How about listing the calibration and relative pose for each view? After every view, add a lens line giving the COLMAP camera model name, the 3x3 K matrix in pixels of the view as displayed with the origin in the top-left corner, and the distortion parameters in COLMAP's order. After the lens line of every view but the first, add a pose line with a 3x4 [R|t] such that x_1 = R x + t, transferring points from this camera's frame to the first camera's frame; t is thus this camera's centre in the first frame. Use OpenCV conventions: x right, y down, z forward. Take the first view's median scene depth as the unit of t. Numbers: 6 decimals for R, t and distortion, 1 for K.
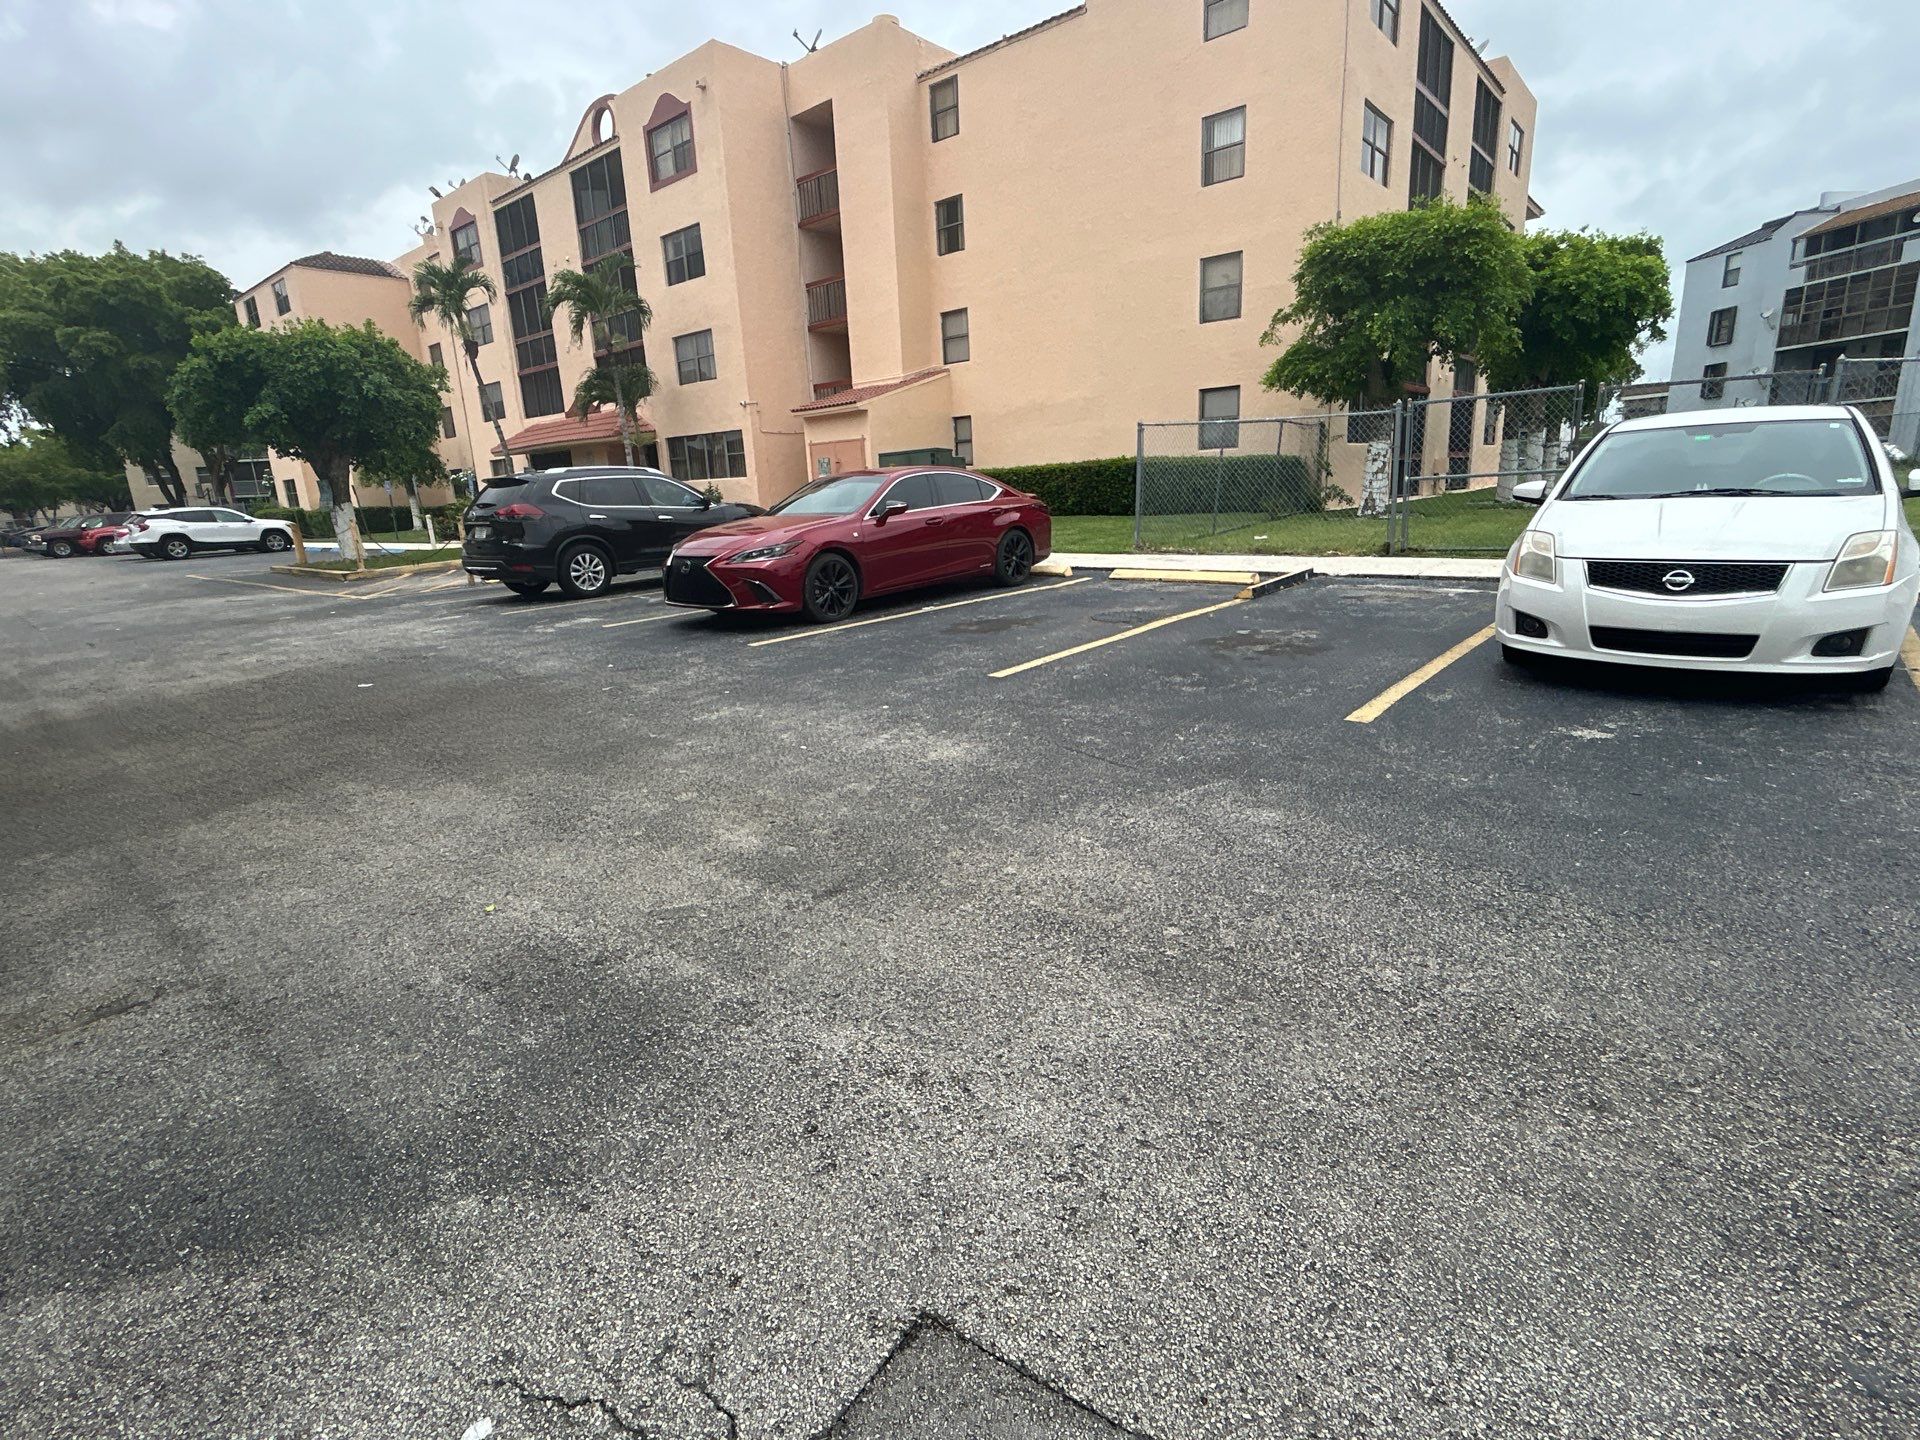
lens RADIAL K [[900.6, 0, 960.0], [0, 900.6, 720.0], [0, 0, 1]] dist [-0.000057, 0.000232]
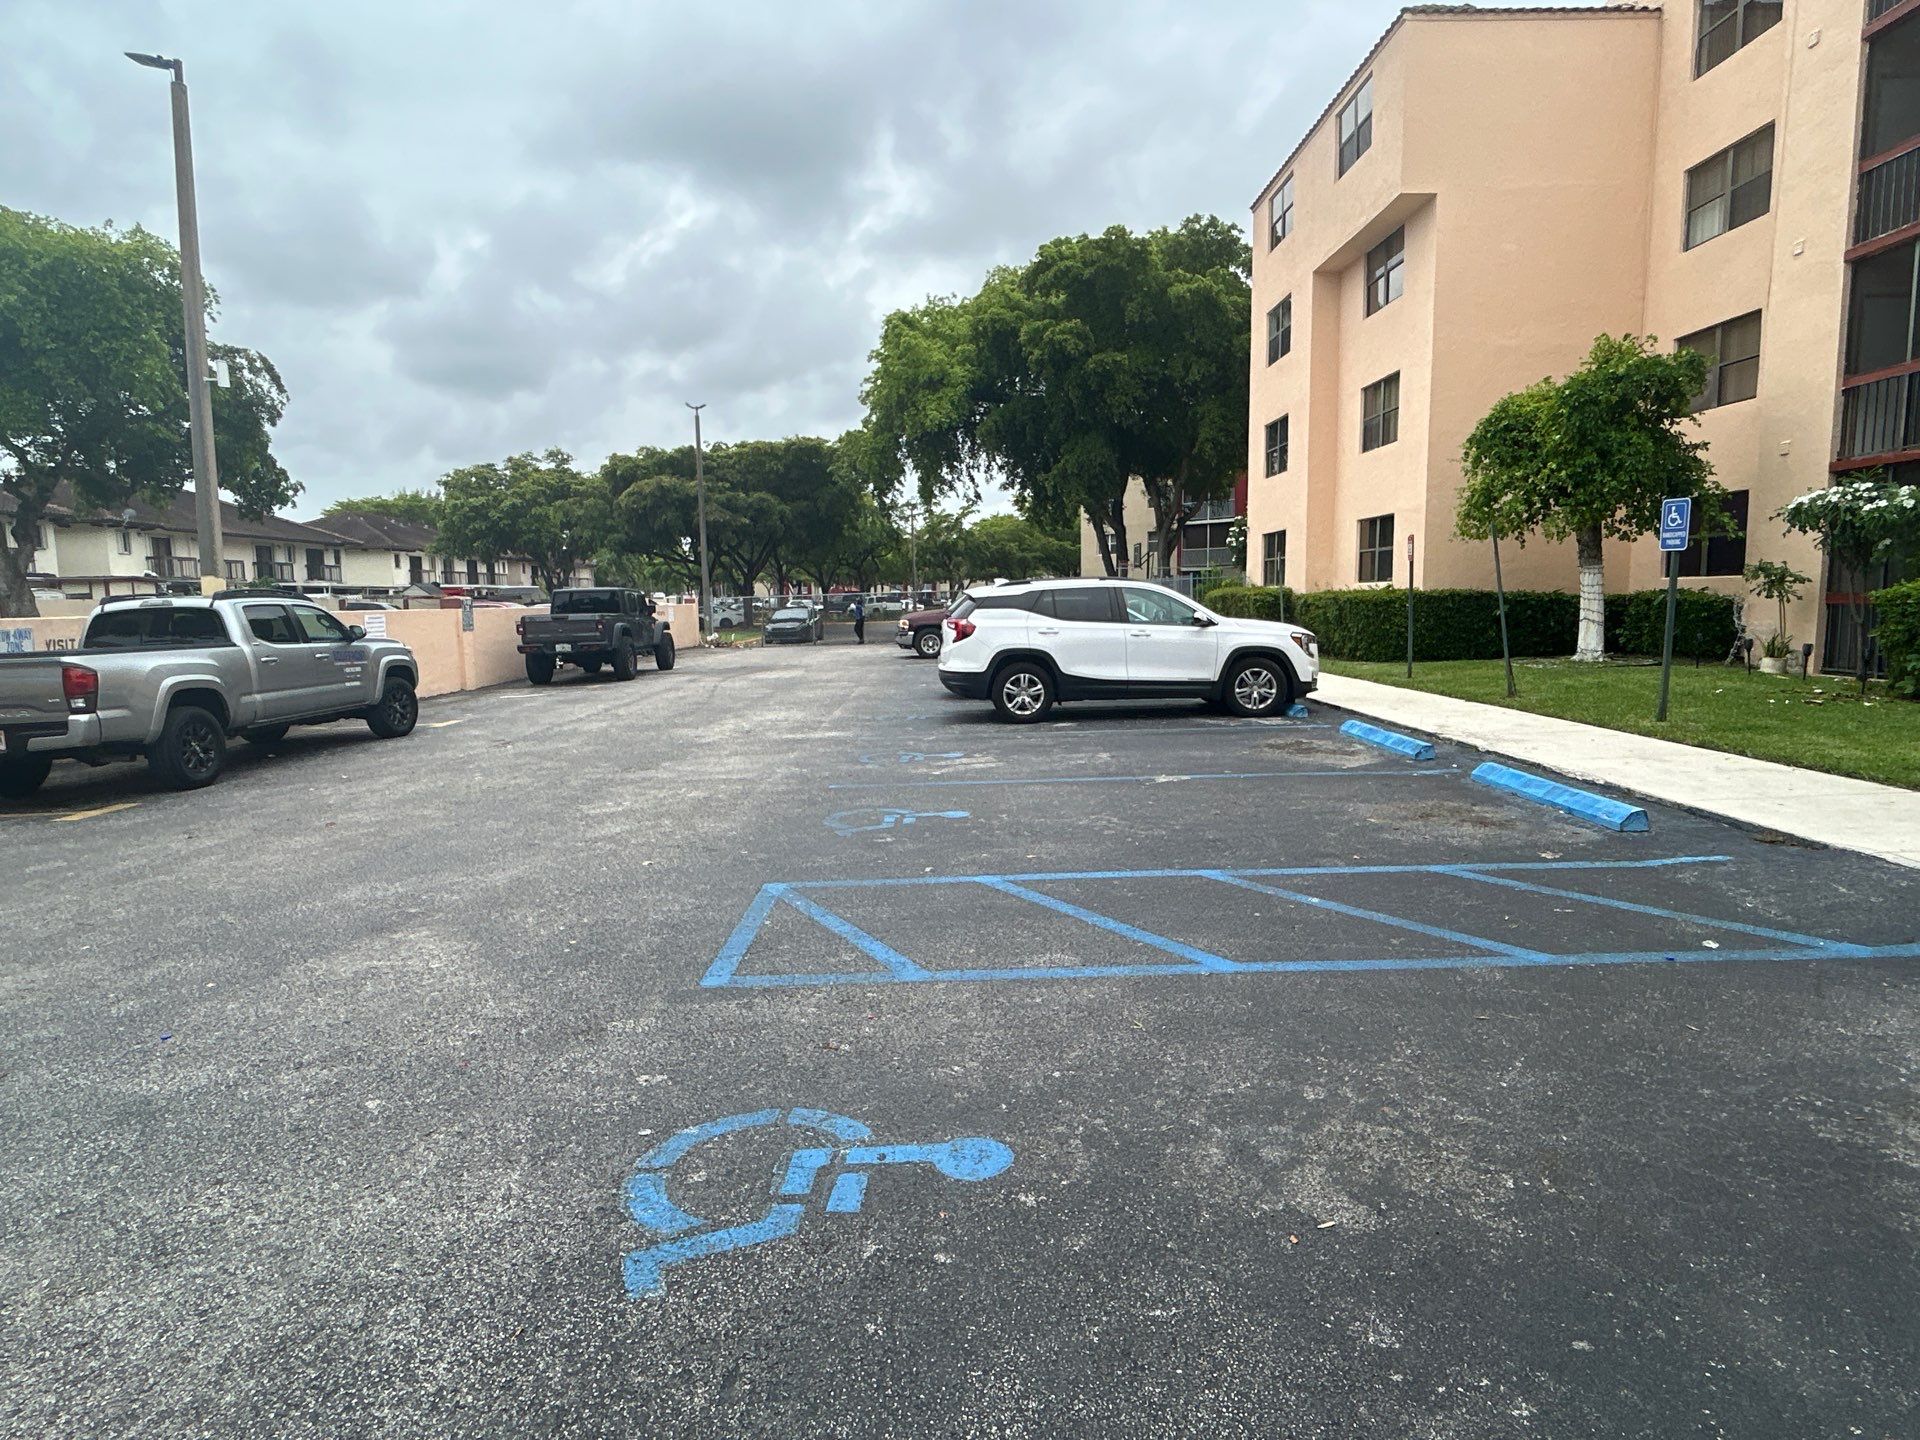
lens RADIAL K [[969.6, 0, 960.0], [0, 969.6, 720.0], [0, 0, 1]] dist [0.000024, 0.001621]
pose [[0.634091, 0.133652, -0.761620, -0.462548], [-0.208900, 0.977934, -0.002310, -0.135274], [0.744506, 0.160567, 0.648020, 0.574150]]
